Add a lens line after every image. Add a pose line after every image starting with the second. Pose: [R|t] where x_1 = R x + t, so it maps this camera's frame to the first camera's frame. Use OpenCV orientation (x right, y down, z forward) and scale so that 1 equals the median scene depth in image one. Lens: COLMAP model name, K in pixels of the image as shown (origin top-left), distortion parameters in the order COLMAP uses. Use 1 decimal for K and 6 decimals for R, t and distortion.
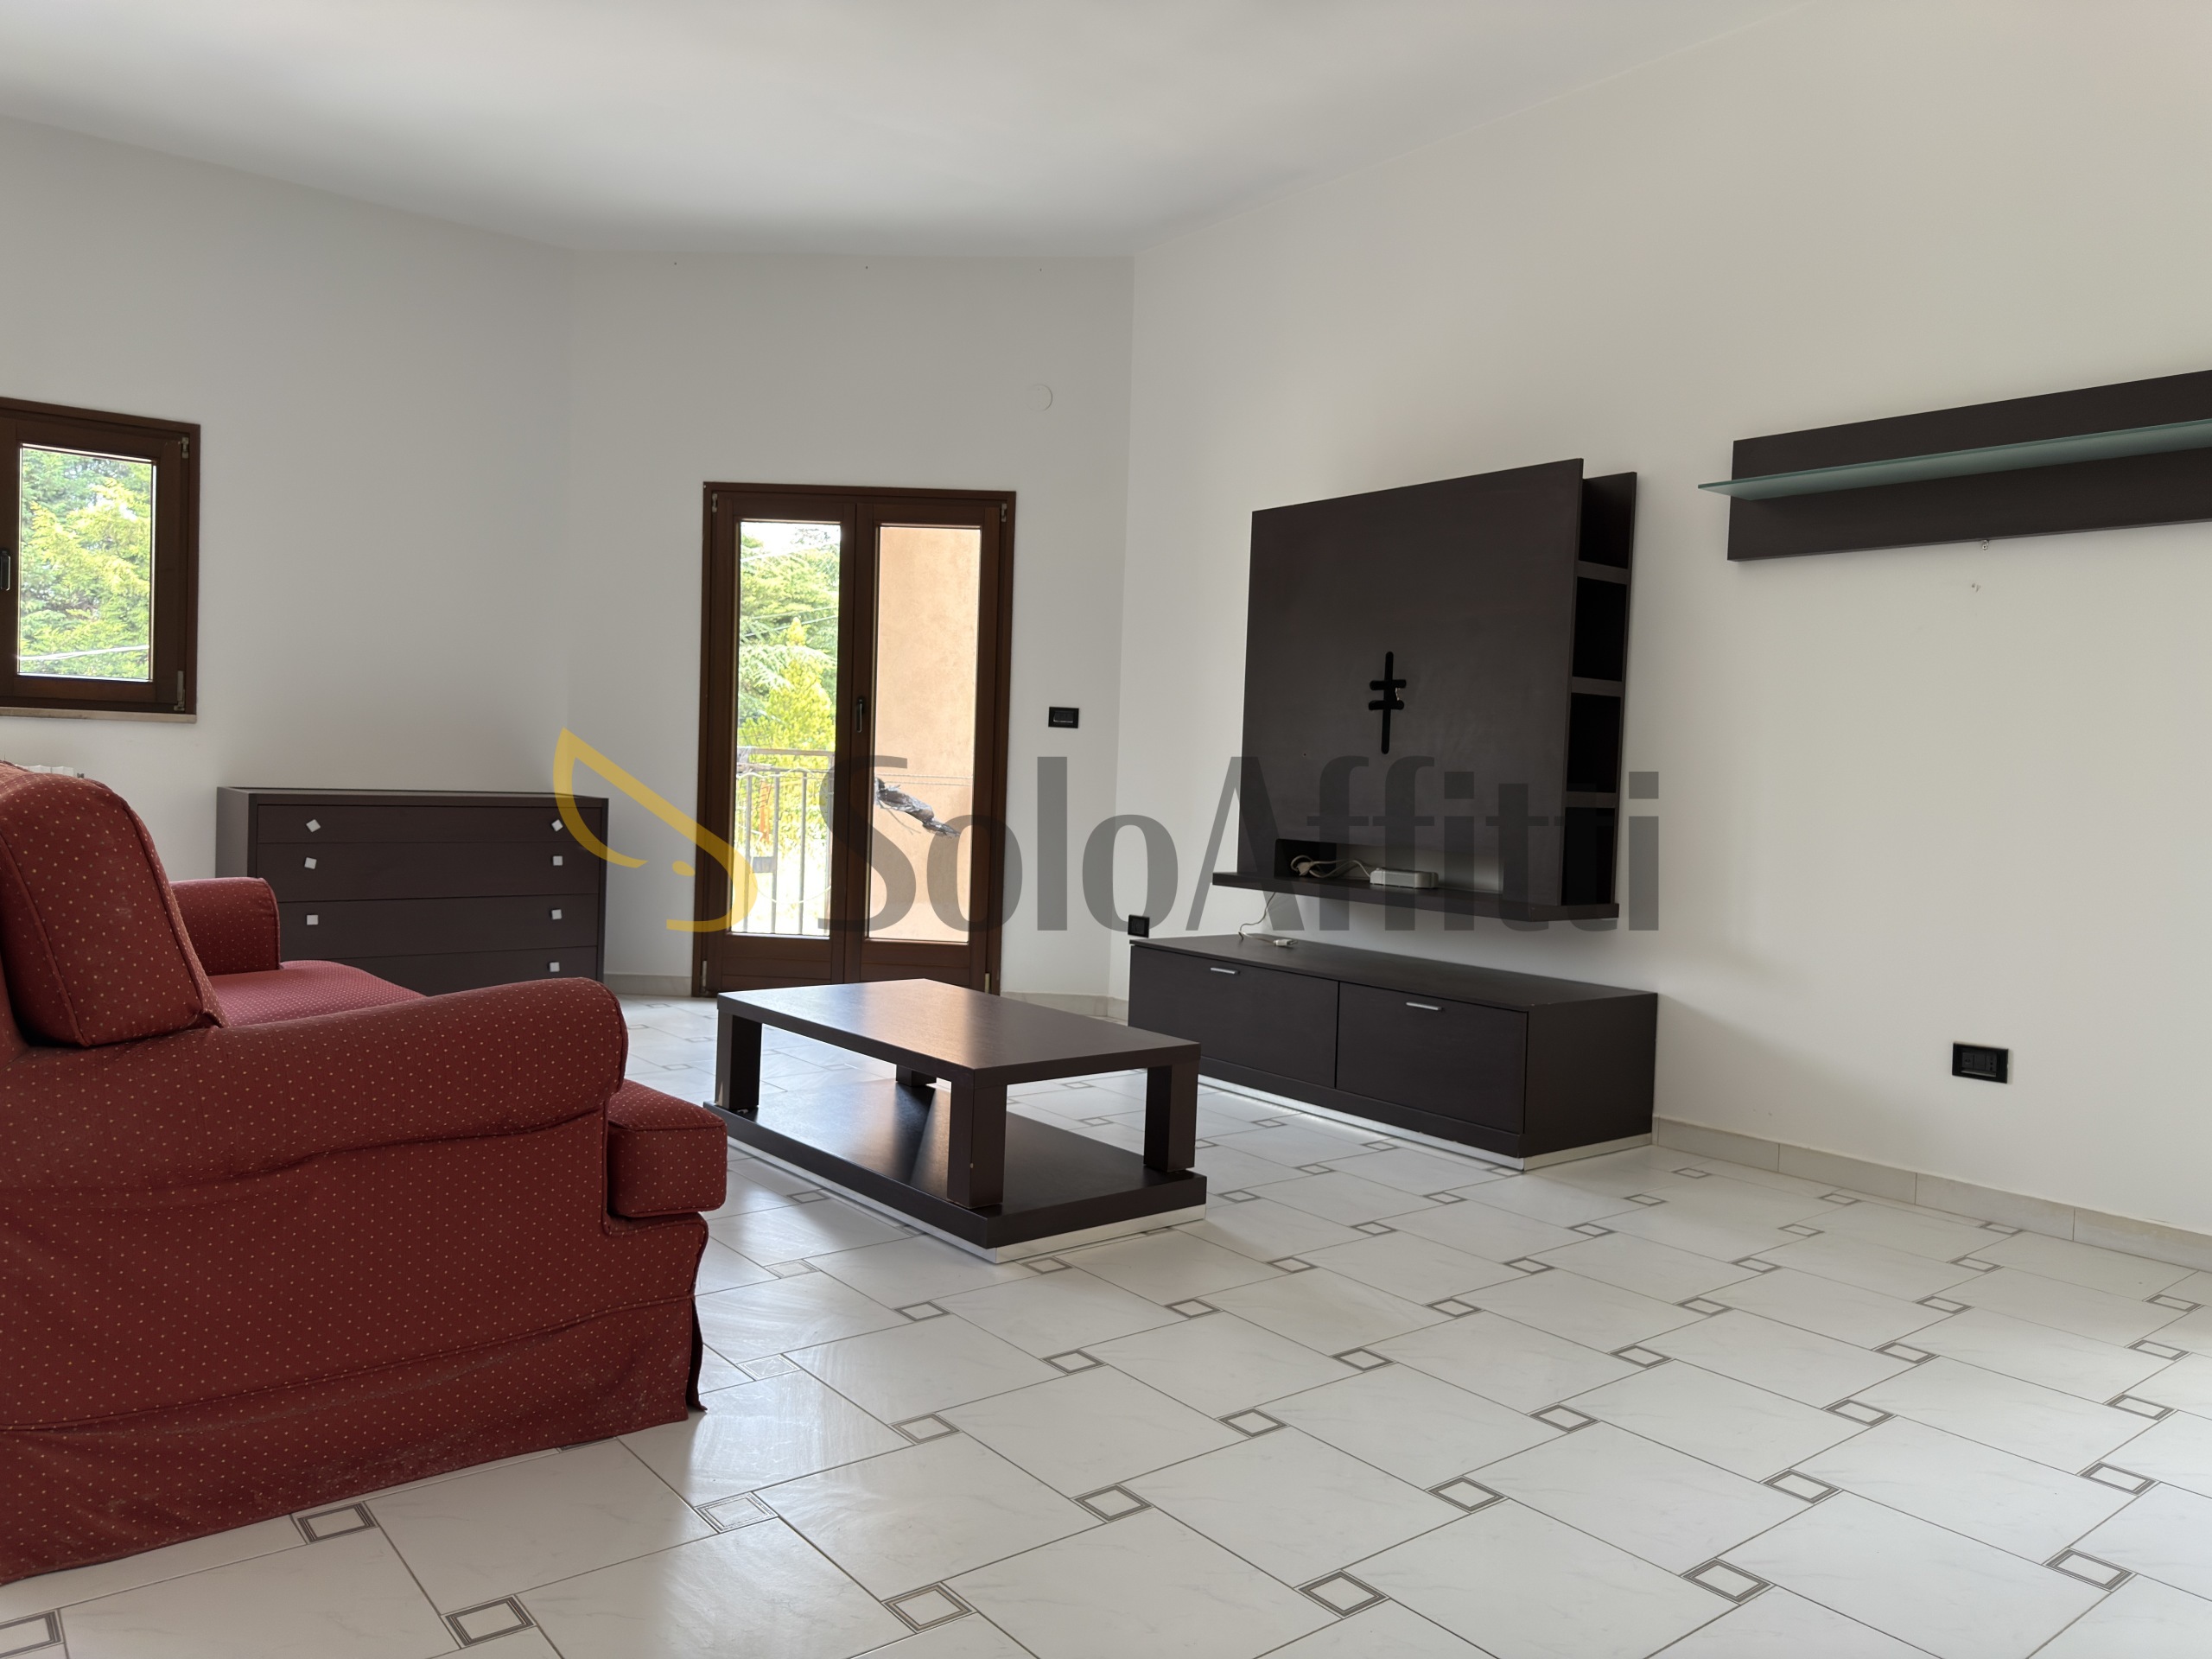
lens RADIAL K [[1532.5, 0, 1110.6], [0, 1532.5, 838.1], [0, 0, 1]] dist [0.109409, -0.159284]
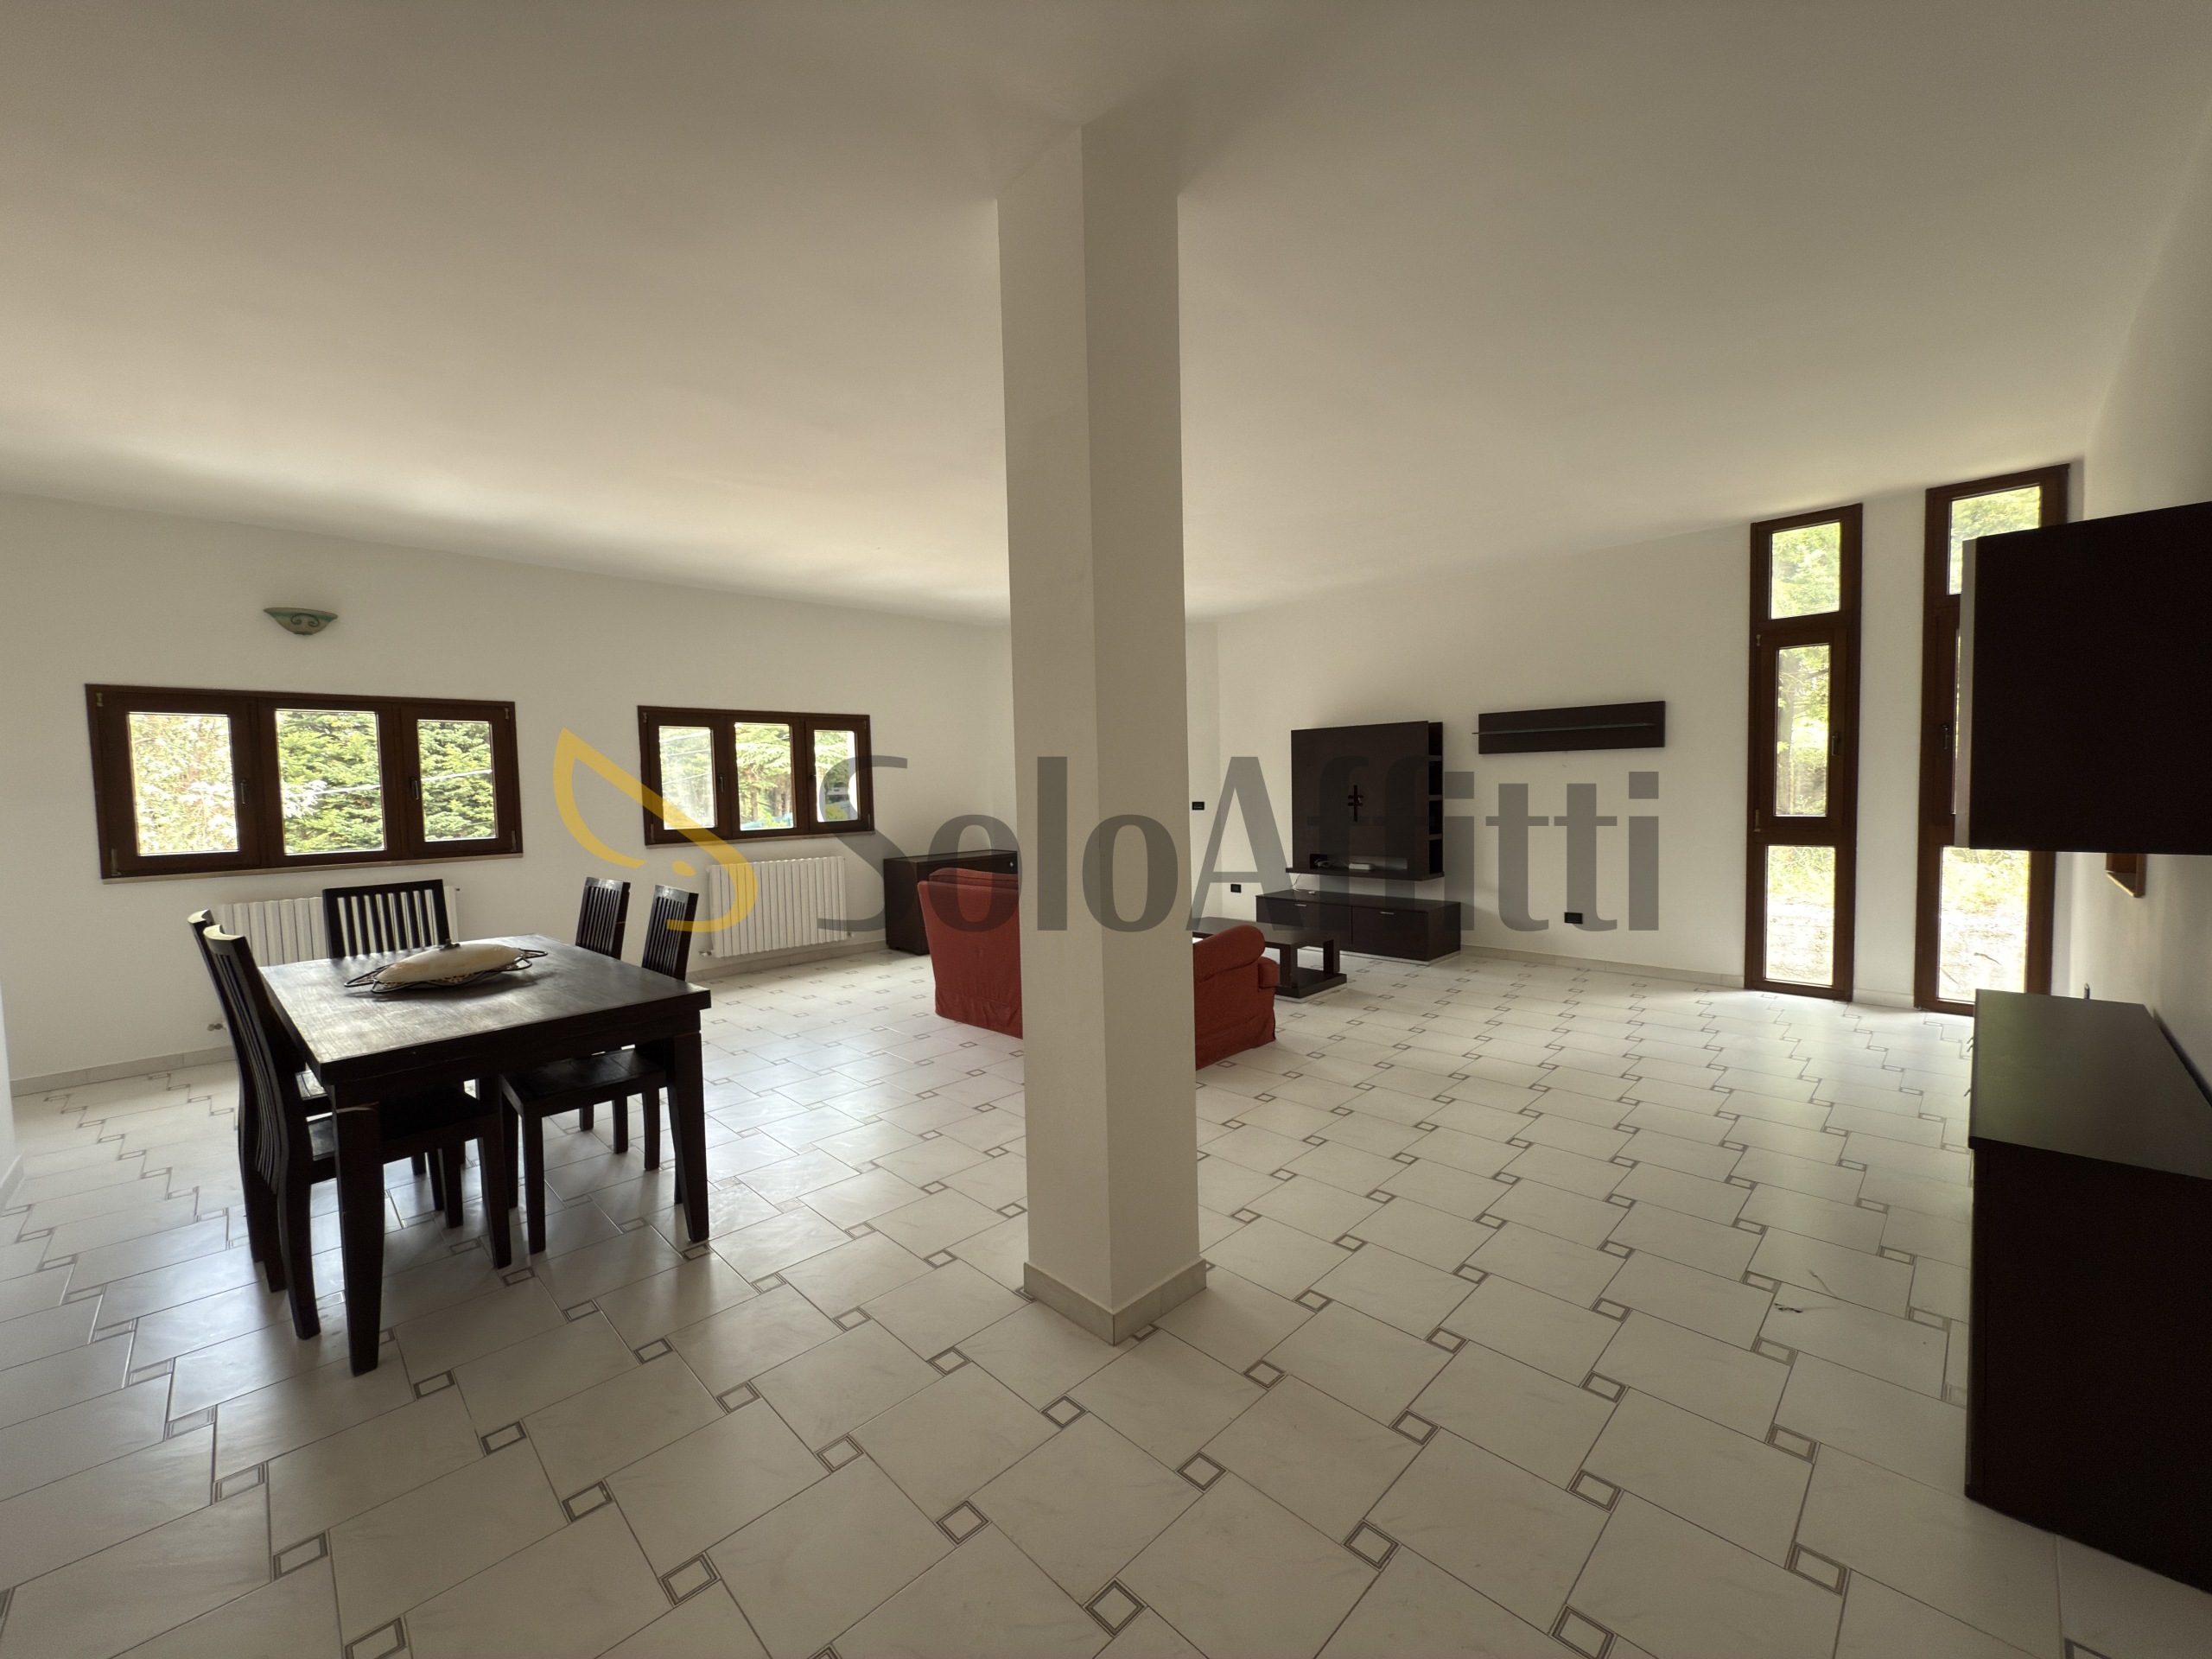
lens RADIAL K [[870.2, 0, 1104.8], [0, 870.2, 836.6], [0, 0, 1]] dist [-0.017041, -0.000058]
pose [[0.993311, -0.064289, 0.095917, -0.407465], [0.062636, 0.997833, 0.020151, -0.086152], [-0.097005, -0.014009, 0.995185, -0.488132]]
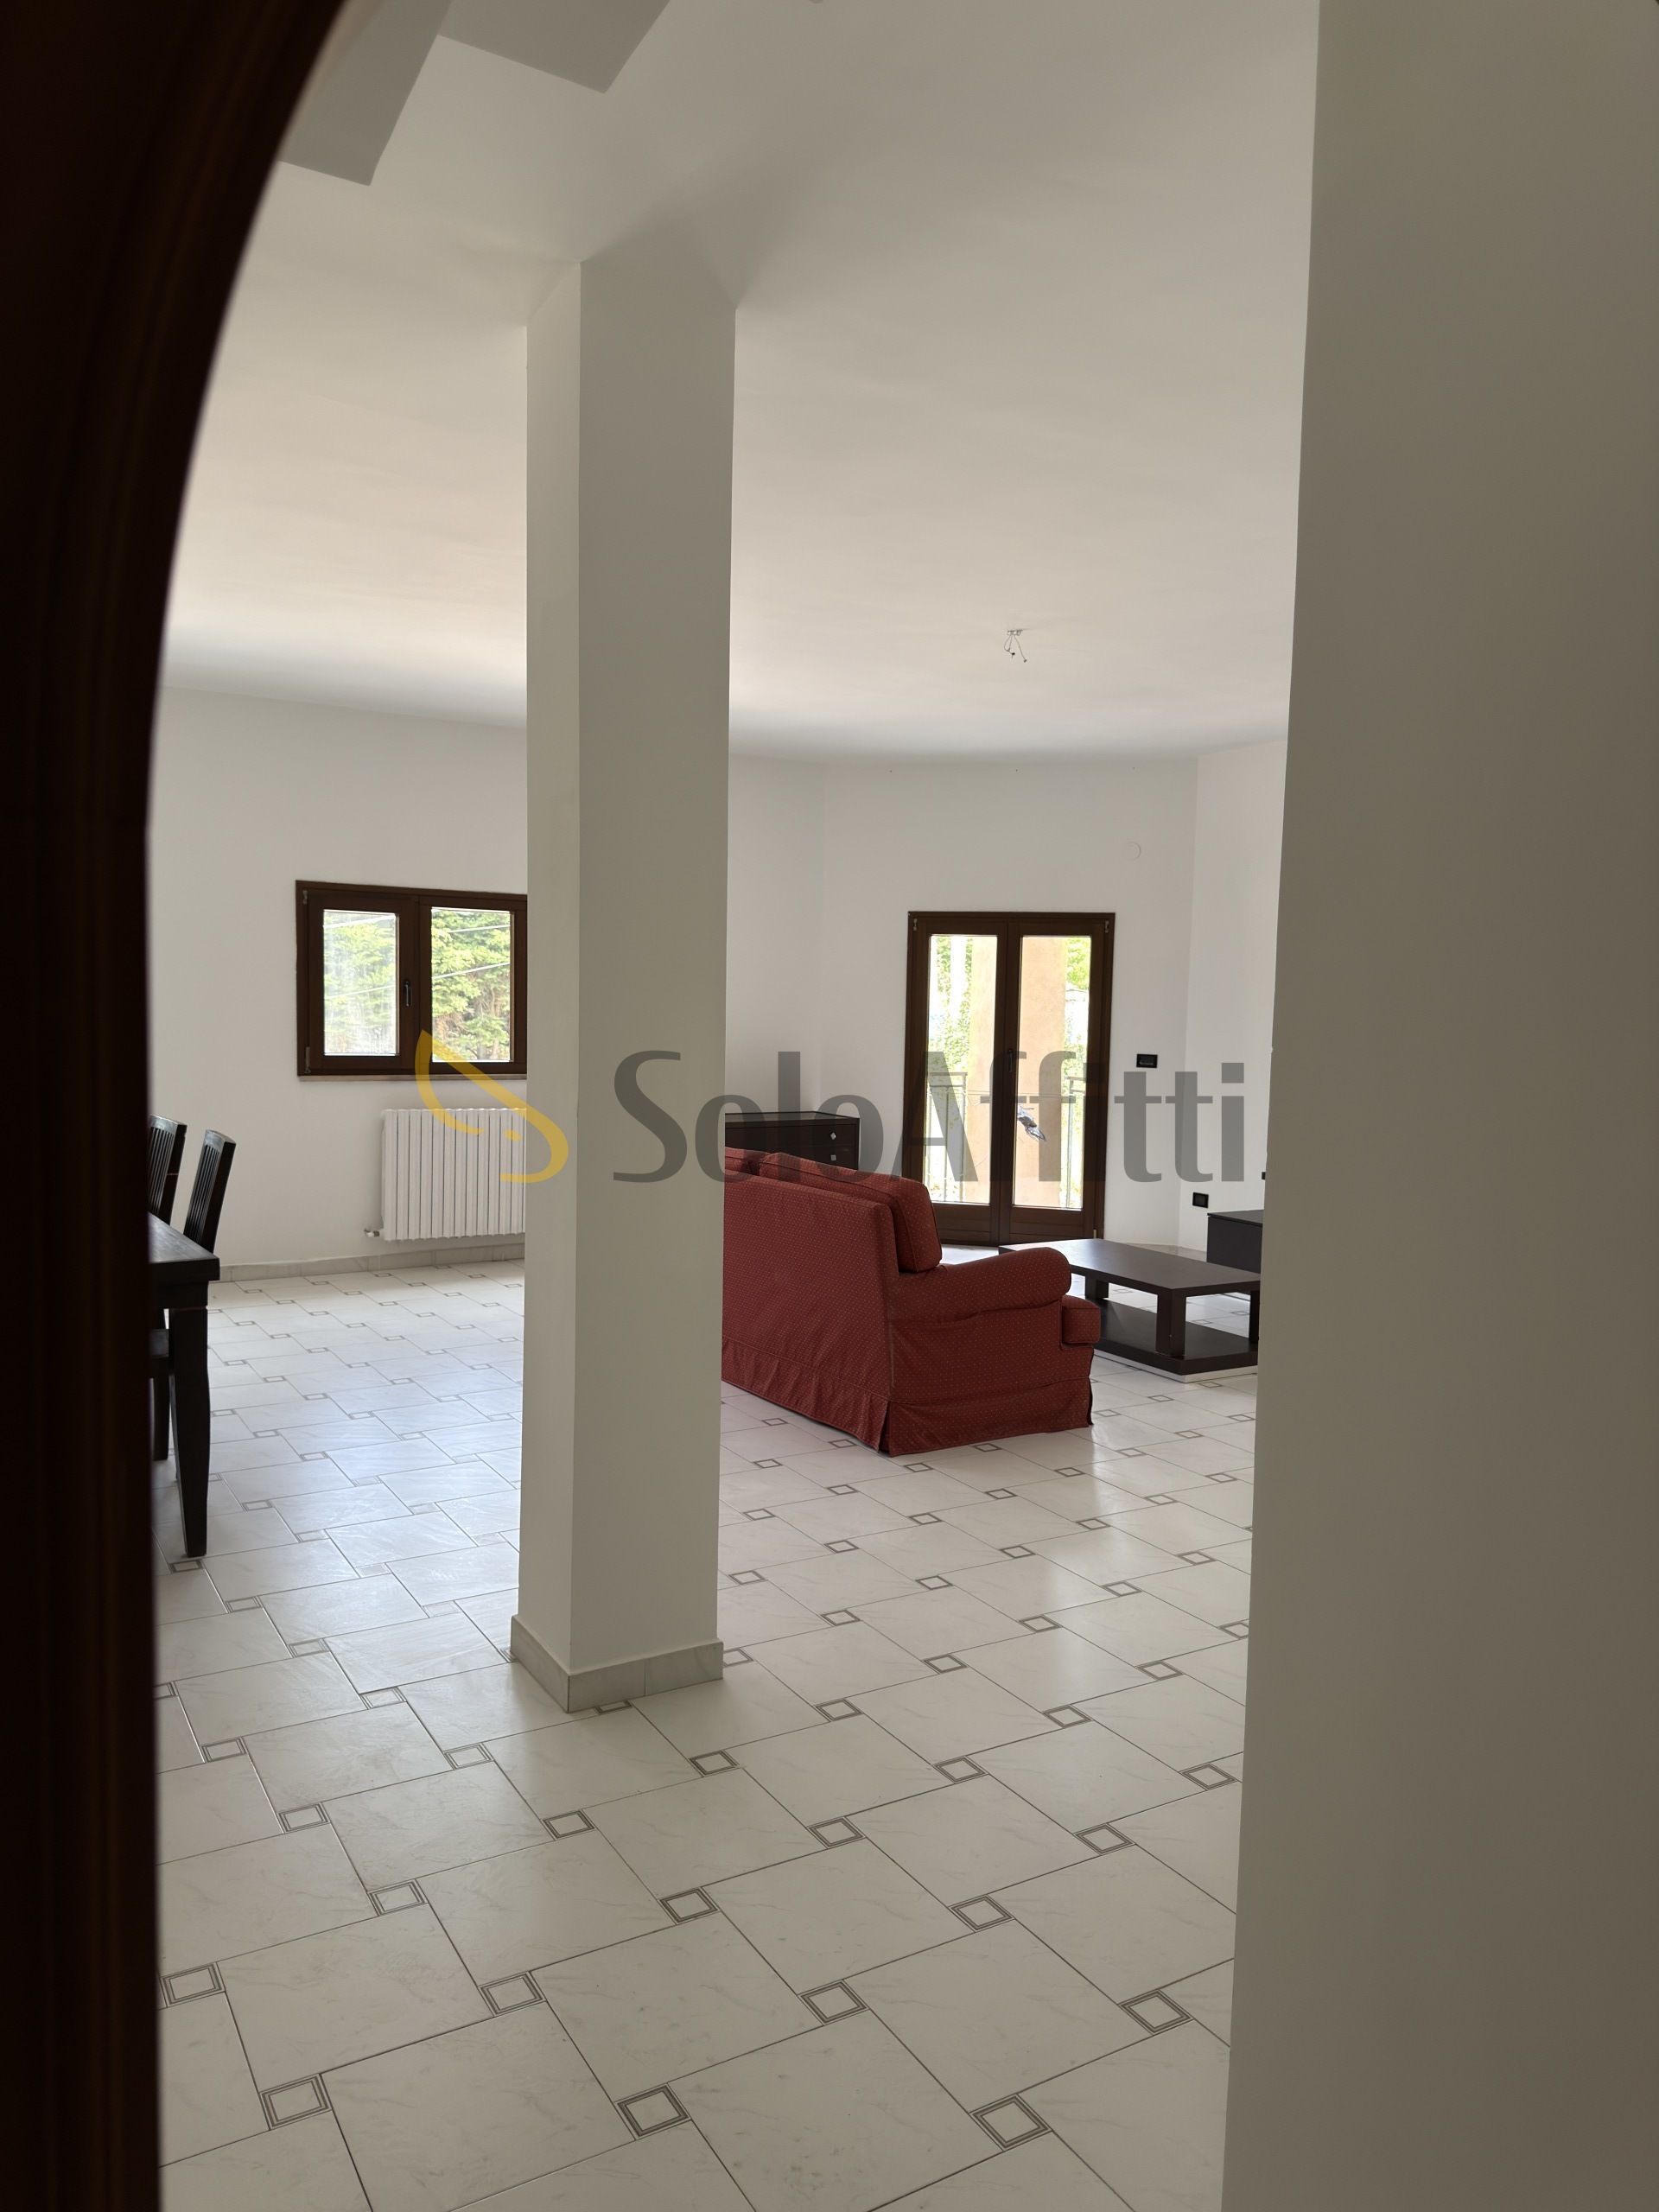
lens RADIAL K [[1532.5, 0, 829.5], [0, 1532.5, 1106.0], [0, 0, 1]] dist [0.109409, -0.159284]
pose [[0.989616, -0.005007, -0.143648, -0.157292], [0.008277, 0.999720, 0.022177, -0.090554], [0.143497, -0.023135, 0.989380, -0.698100]]
